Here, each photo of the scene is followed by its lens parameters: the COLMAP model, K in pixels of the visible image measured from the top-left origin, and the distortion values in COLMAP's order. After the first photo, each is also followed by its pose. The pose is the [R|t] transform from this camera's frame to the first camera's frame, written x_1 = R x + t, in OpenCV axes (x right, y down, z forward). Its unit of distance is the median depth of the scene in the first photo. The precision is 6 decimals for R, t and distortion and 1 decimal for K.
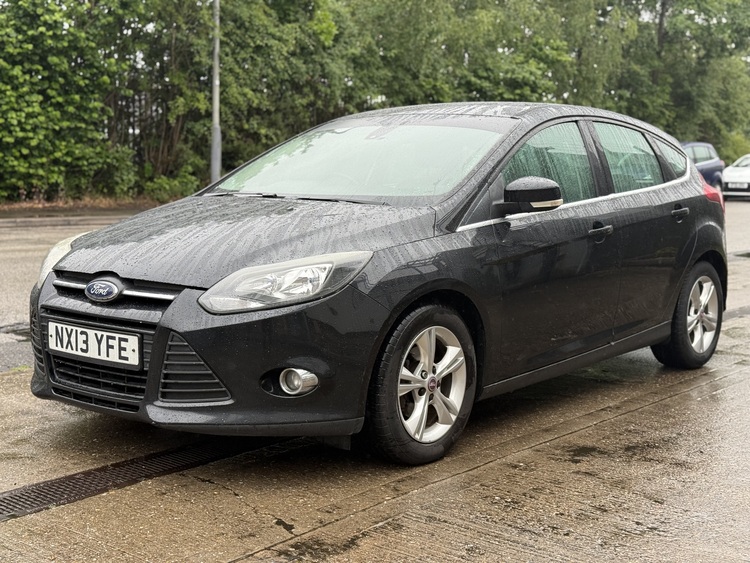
lens RADIAL K [[1071.3, 0, 375.0], [0, 1071.3, 281.5], [0, 0, 1]] dist [0.136272, -0.106700]
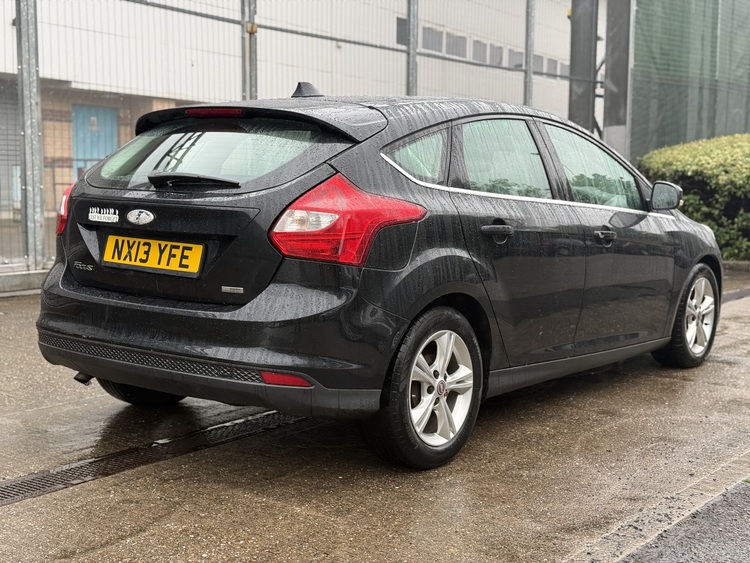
lens RADIAL K [[1071.3, 0, 375.0], [0, 1071.3, 281.5], [0, 0, 1]] dist [0.136272, -0.106700]
pose [[0.984469, 0.173439, 0.027182, -0.075823], [-0.164164, 0.964350, -0.207557, 0.259796], [-0.062211, 0.199871, 0.977845, -0.014553]]
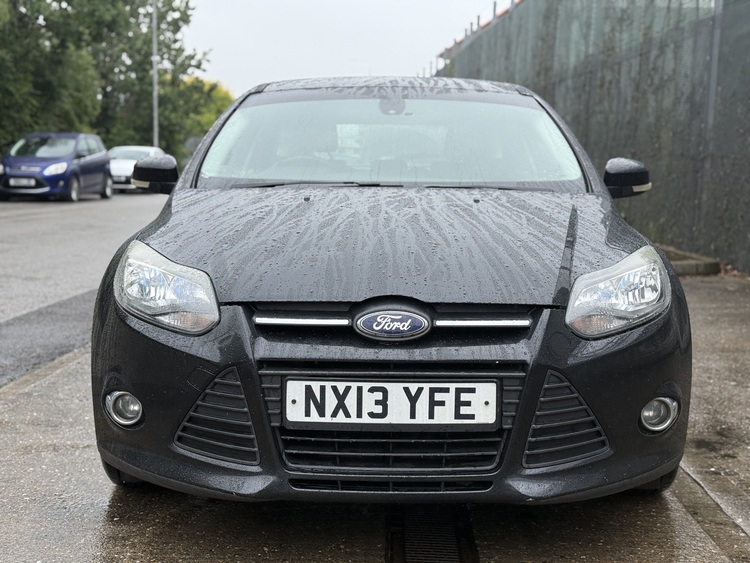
lens RADIAL K [[1071.3, 0, 375.0], [0, 1071.3, 281.5], [0, 0, 1]] dist [0.136272, -0.106700]
pose [[0.778889, -0.072453, 0.622962, -0.682830], [0.069302, 0.997165, 0.029326, -0.039563], [-0.623321, 0.020331, 0.781702, 0.473104]]
